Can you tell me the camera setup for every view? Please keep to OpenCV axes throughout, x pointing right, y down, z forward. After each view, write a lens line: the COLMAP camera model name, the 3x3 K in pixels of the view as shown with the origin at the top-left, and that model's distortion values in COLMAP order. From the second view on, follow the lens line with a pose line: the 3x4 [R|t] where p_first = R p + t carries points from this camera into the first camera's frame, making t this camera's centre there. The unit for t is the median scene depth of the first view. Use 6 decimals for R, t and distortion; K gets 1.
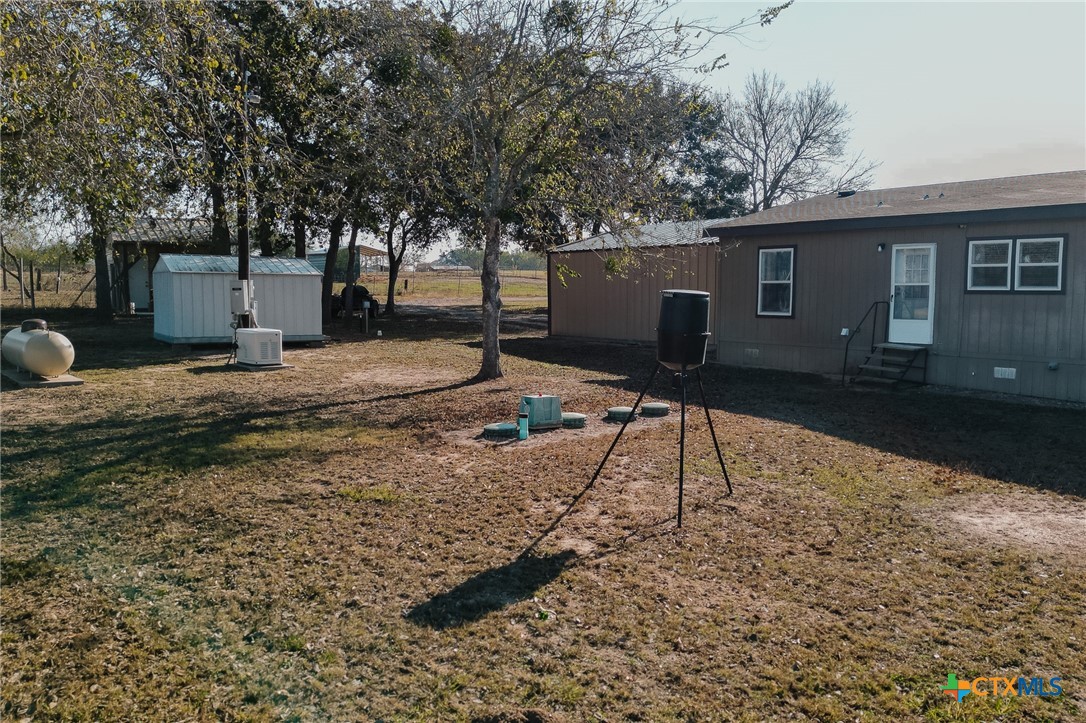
lens RADIAL K [[887.9, 0, 541.0], [0, 887.9, 377.0], [0, 0, 1]] dist [0.068415, -0.074542]
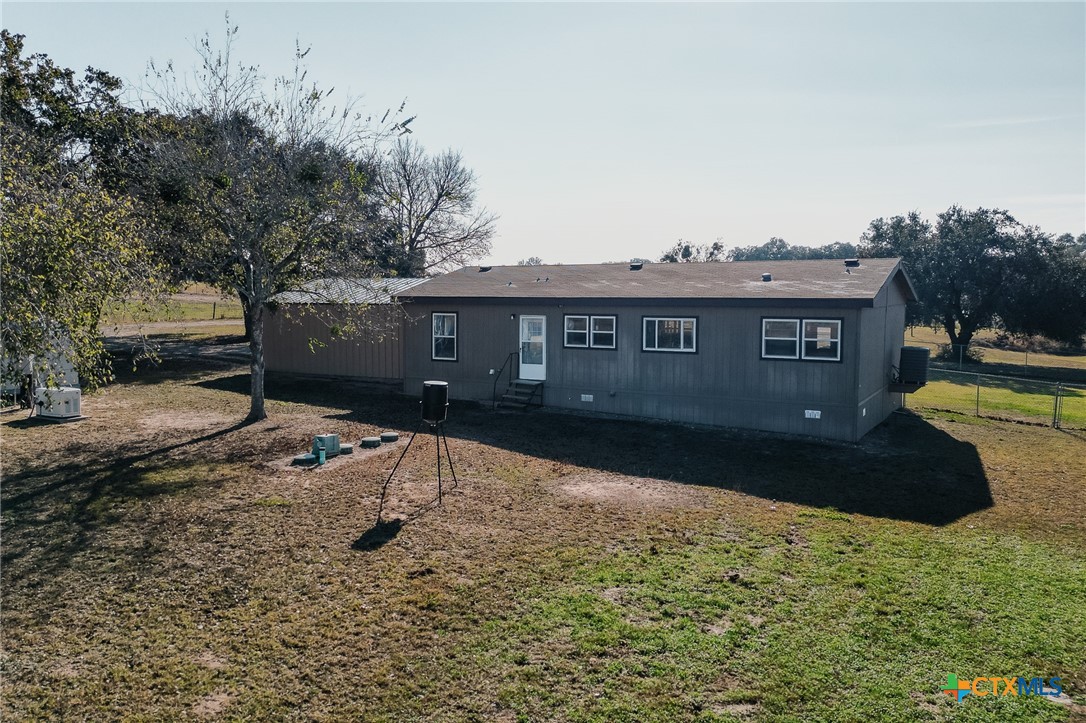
lens RADIAL K [[887.9, 0, 541.0], [0, 887.9, 377.0], [0, 0, 1]] dist [0.068415, -0.074542]
pose [[0.914642, -0.031684, 0.403022, -0.212714], [0.031031, 0.999485, 0.008153, -0.061321], [-0.403073, 0.005049, 0.915154, -0.450032]]
